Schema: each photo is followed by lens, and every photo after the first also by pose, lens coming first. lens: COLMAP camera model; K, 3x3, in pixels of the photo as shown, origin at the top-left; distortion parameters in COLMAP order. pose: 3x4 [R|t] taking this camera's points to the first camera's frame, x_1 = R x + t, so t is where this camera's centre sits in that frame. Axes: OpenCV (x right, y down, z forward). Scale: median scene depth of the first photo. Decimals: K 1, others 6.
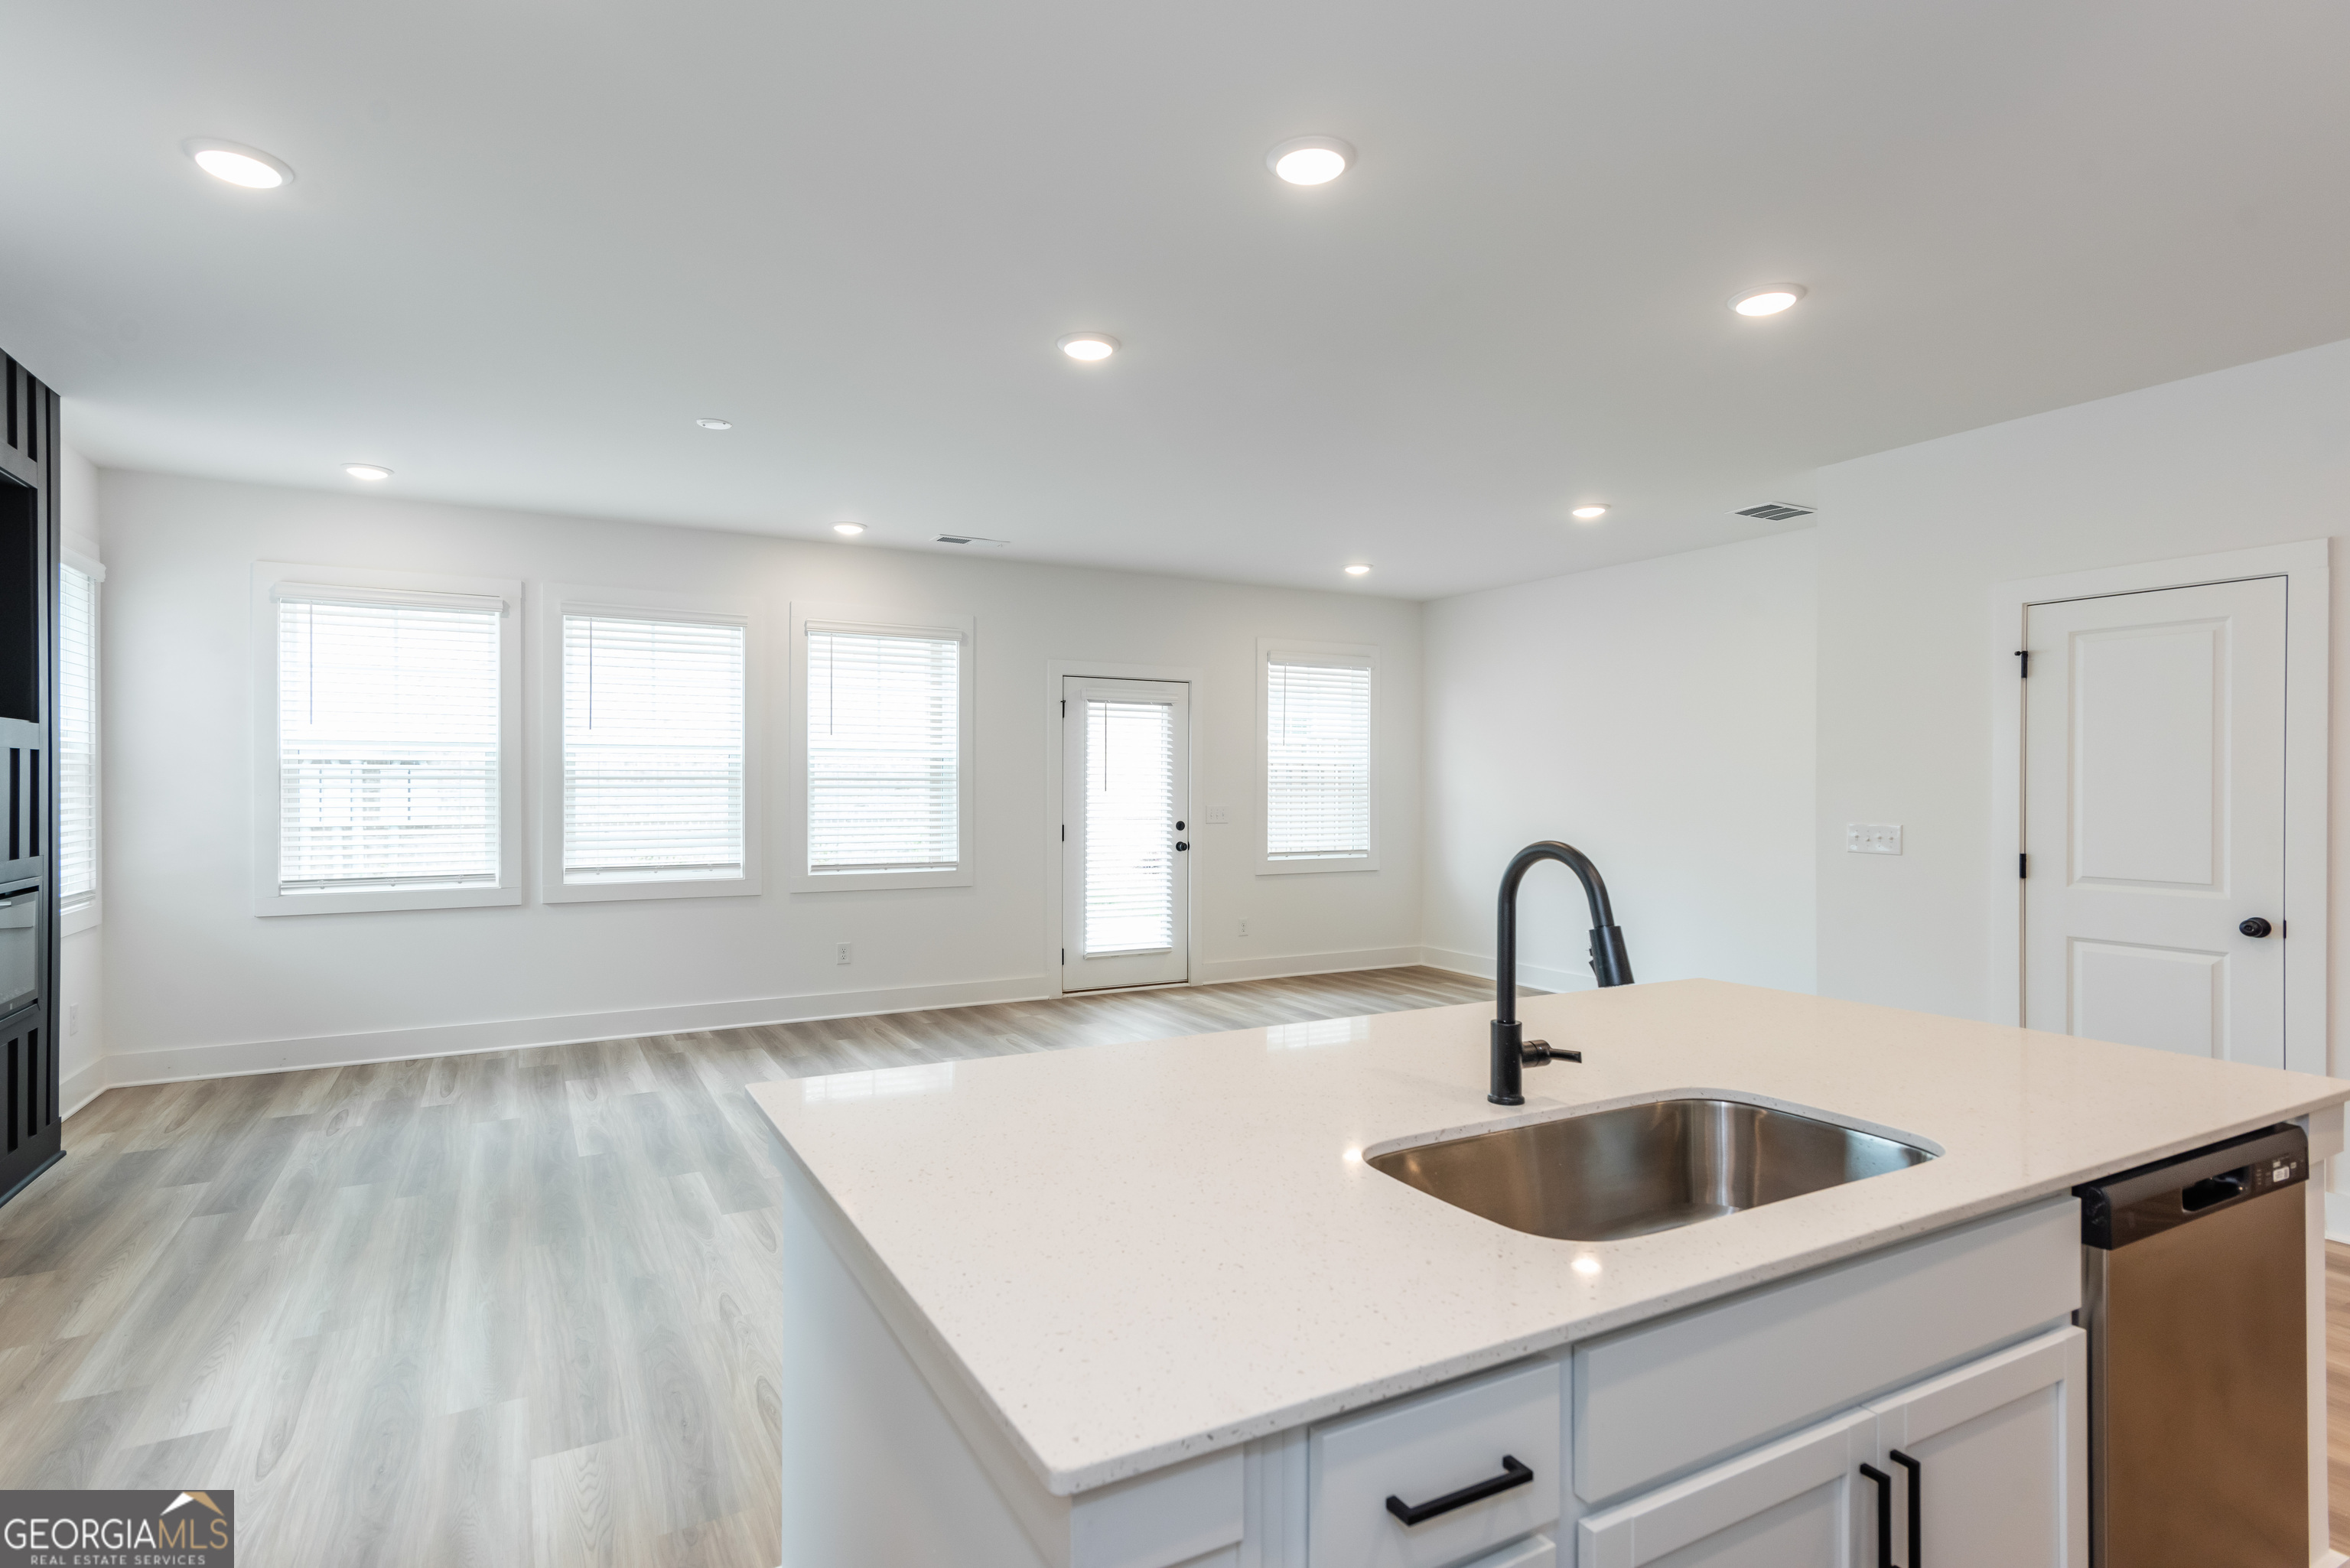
lens RADIAL K [[1161.1, 0, 1183.6], [0, 1161.1, 783.0], [0, 0, 1]] dist [0.019109, -0.000120]
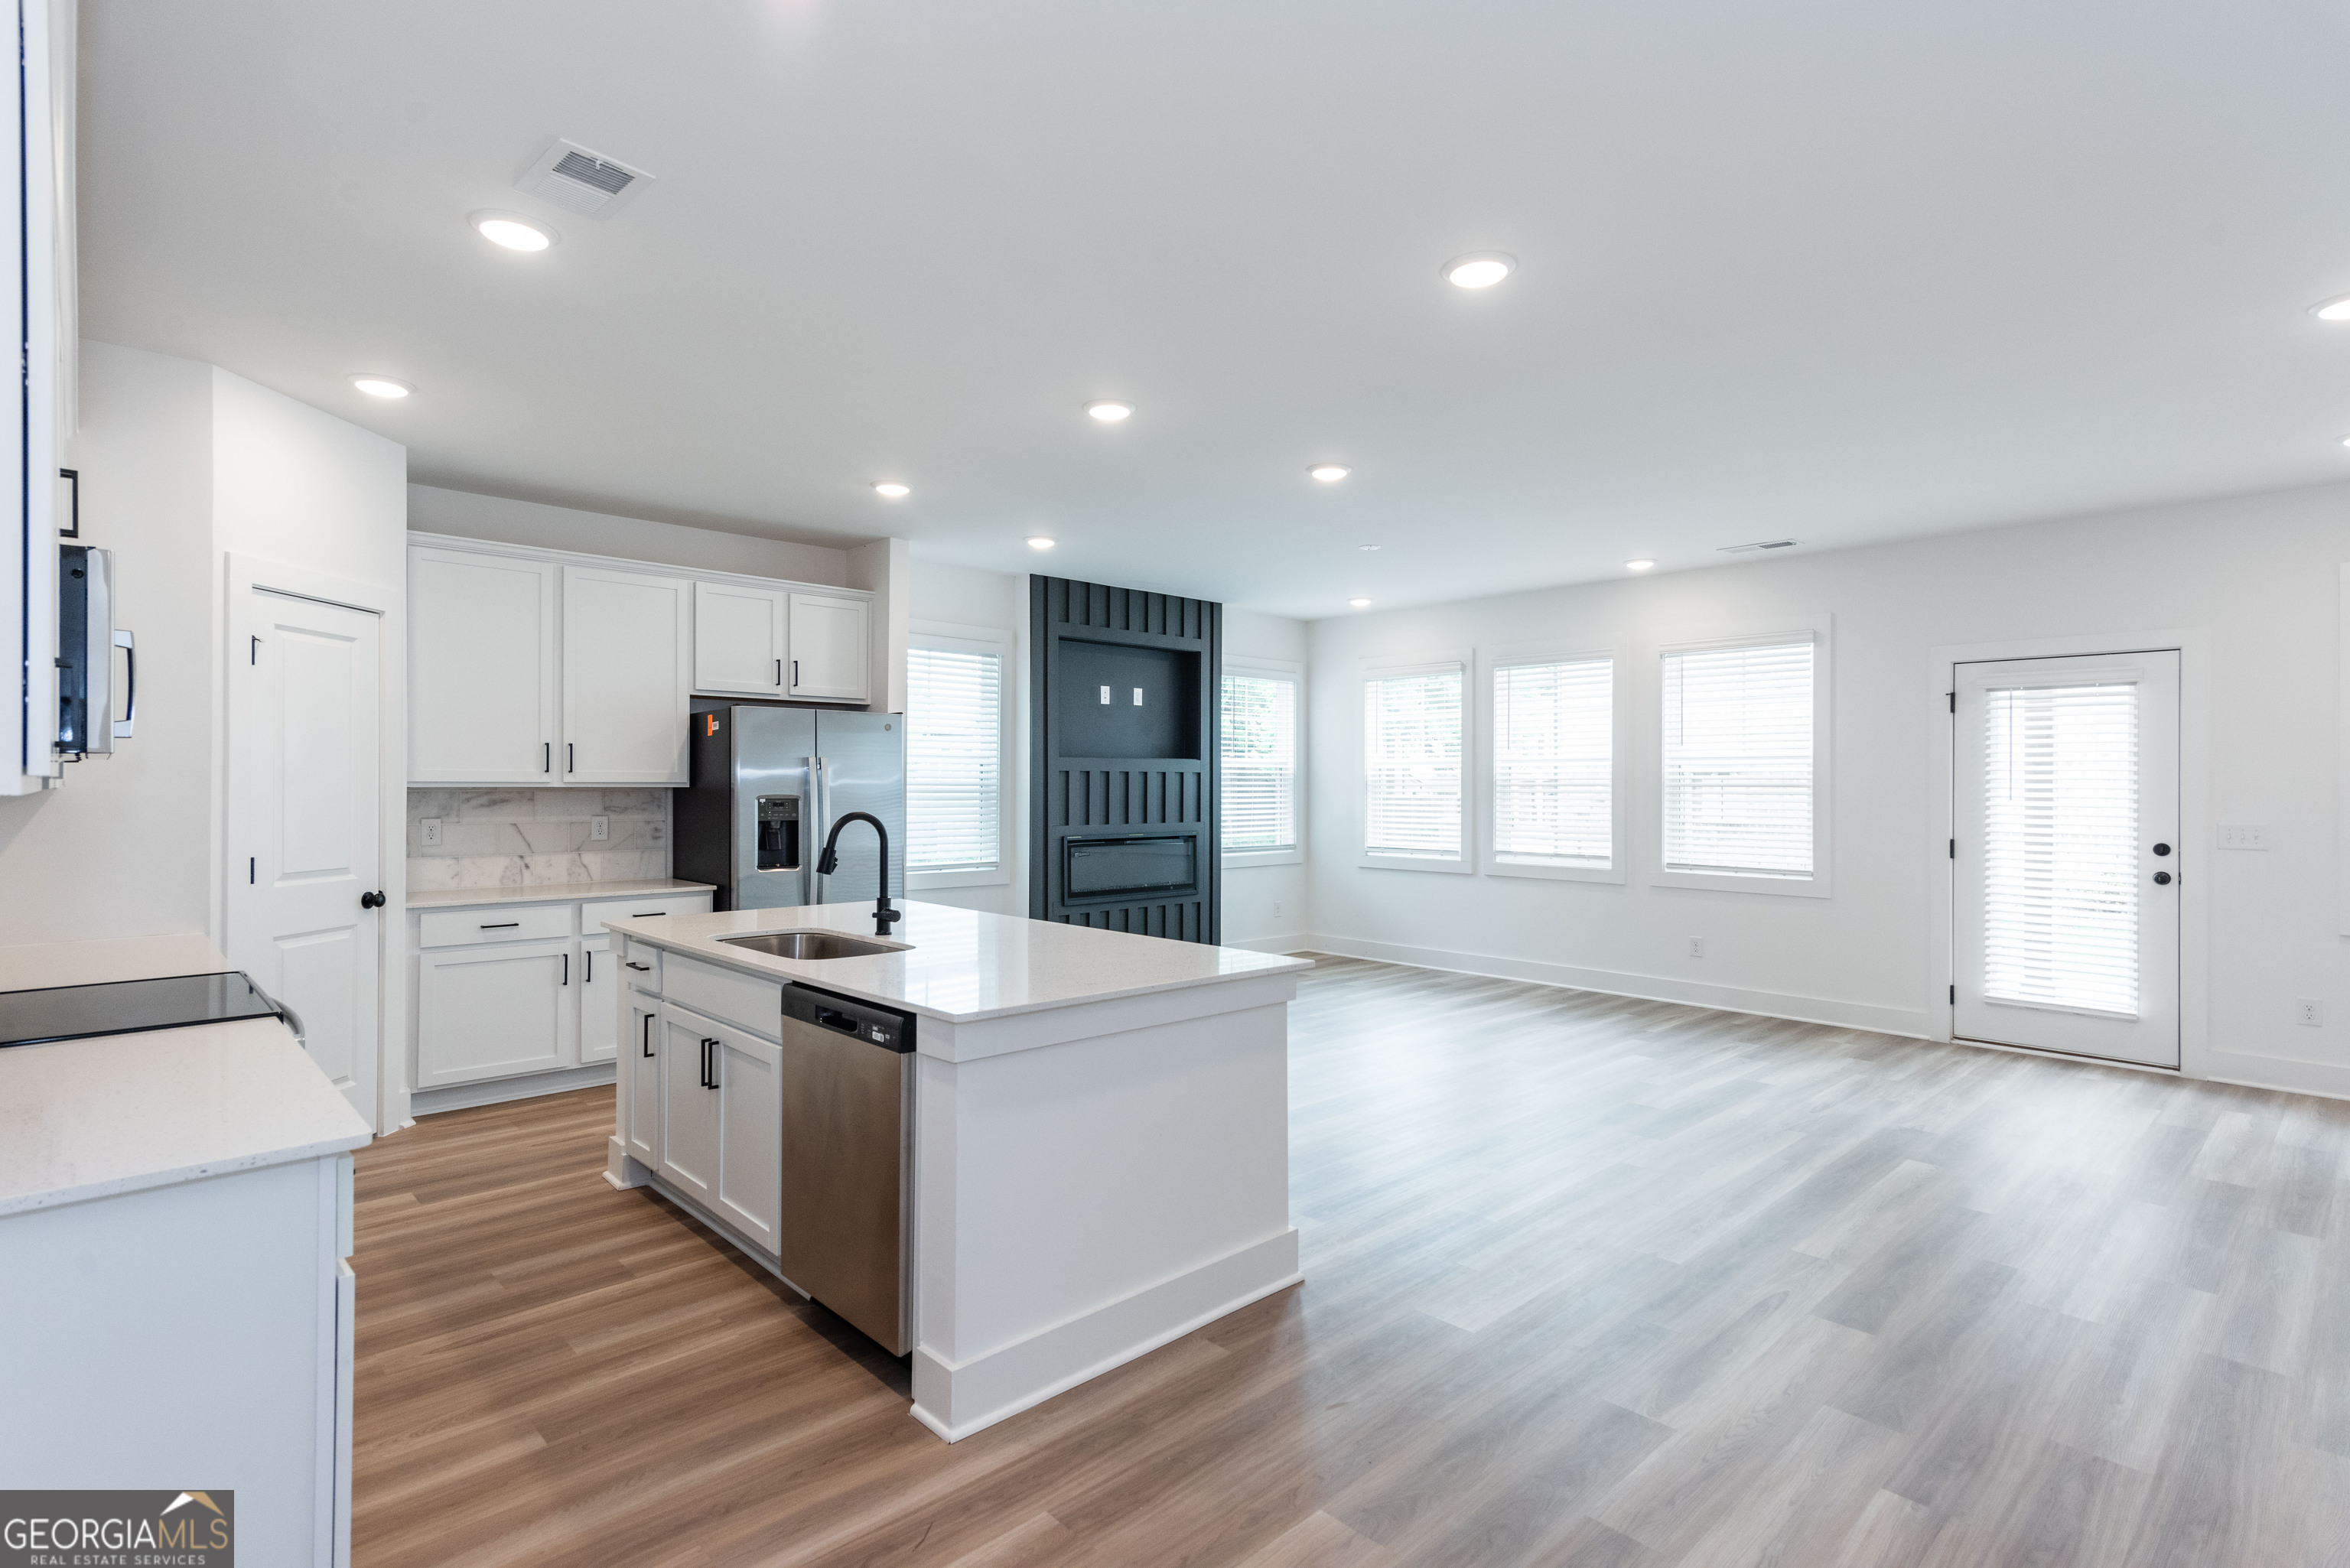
lens RADIAL K [[1136.3, 0, 1175.0], [0, 1136.3, 784.0], [0, 0, 1]] dist [0.005229, 0.001170]
pose [[0.243456, -0.004474, -0.969902, 0.687675], [-0.003851, 0.999977, -0.005579, 0.003067], [0.969904, 0.005094, 0.243433, 0.299674]]
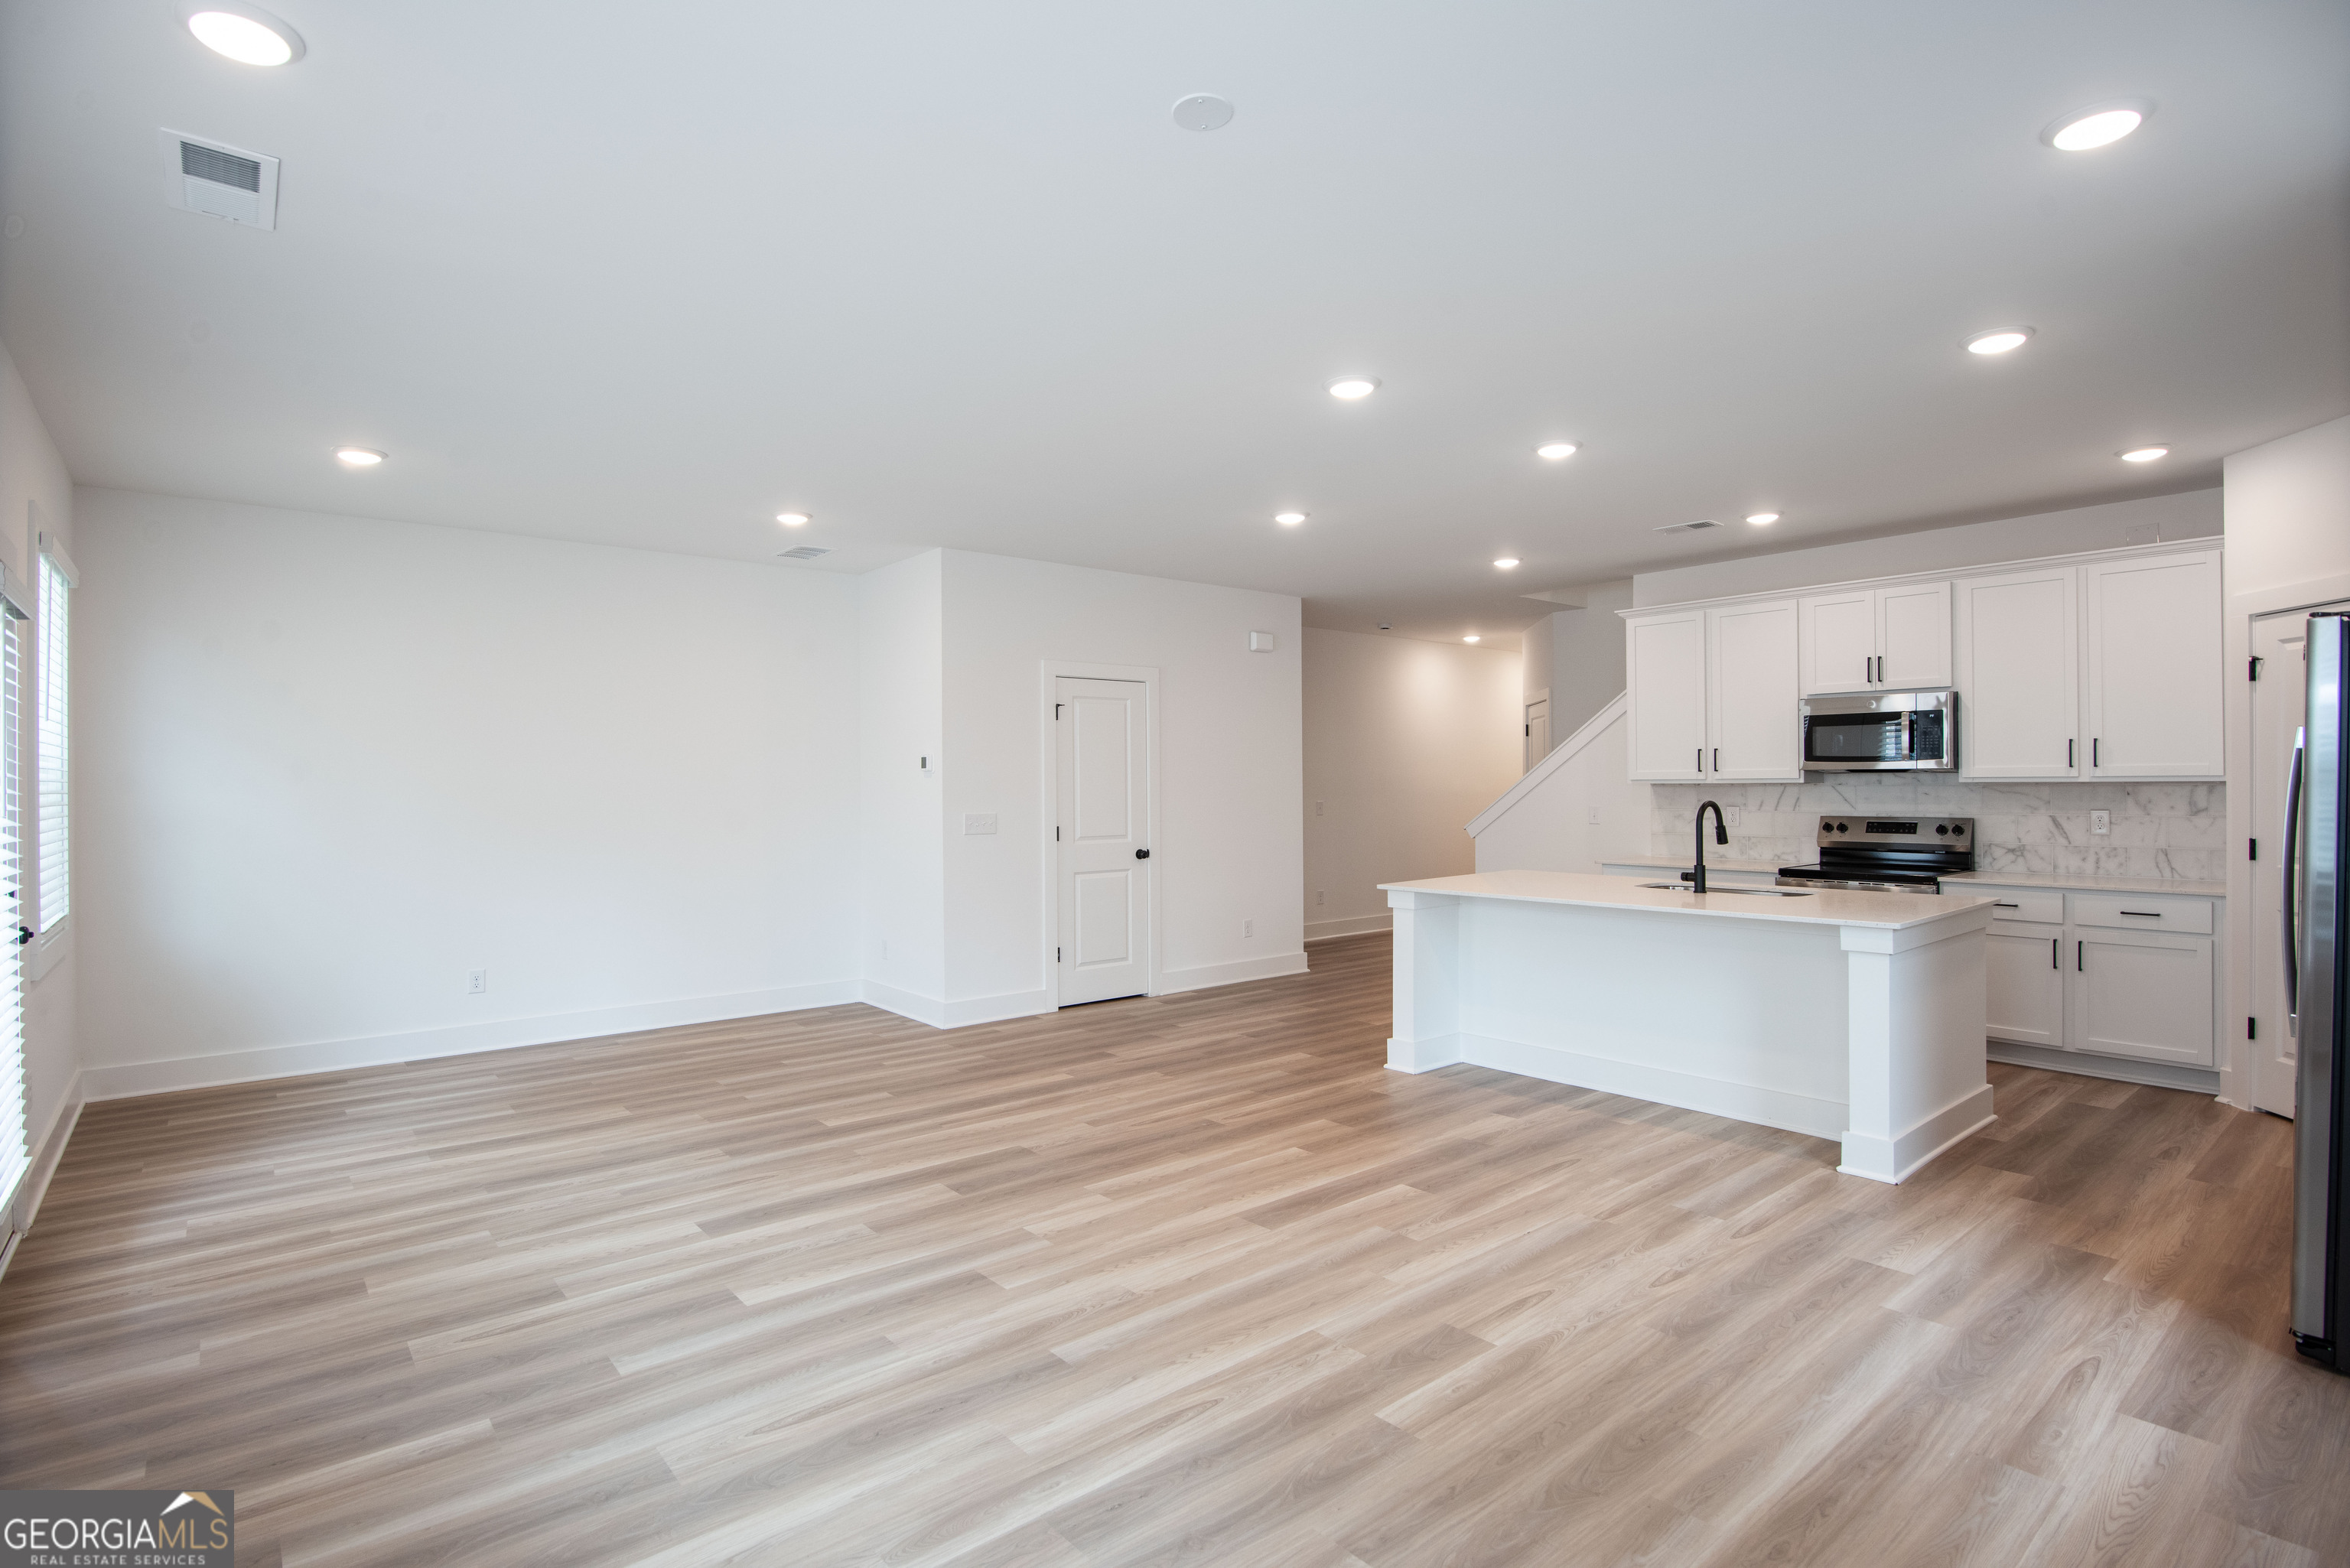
lens RADIAL K [[1196.6, 0, 1158.3], [0, 1196.6, 783.6], [0, 0, 1]] dist [-0.019092, 0.000400]
pose [[-0.183818, -0.002546, 0.982957, -0.682921], [0.008096, 0.999959, 0.004103, -0.004074], [-0.982927, 0.008712, -0.183790, 0.826016]]
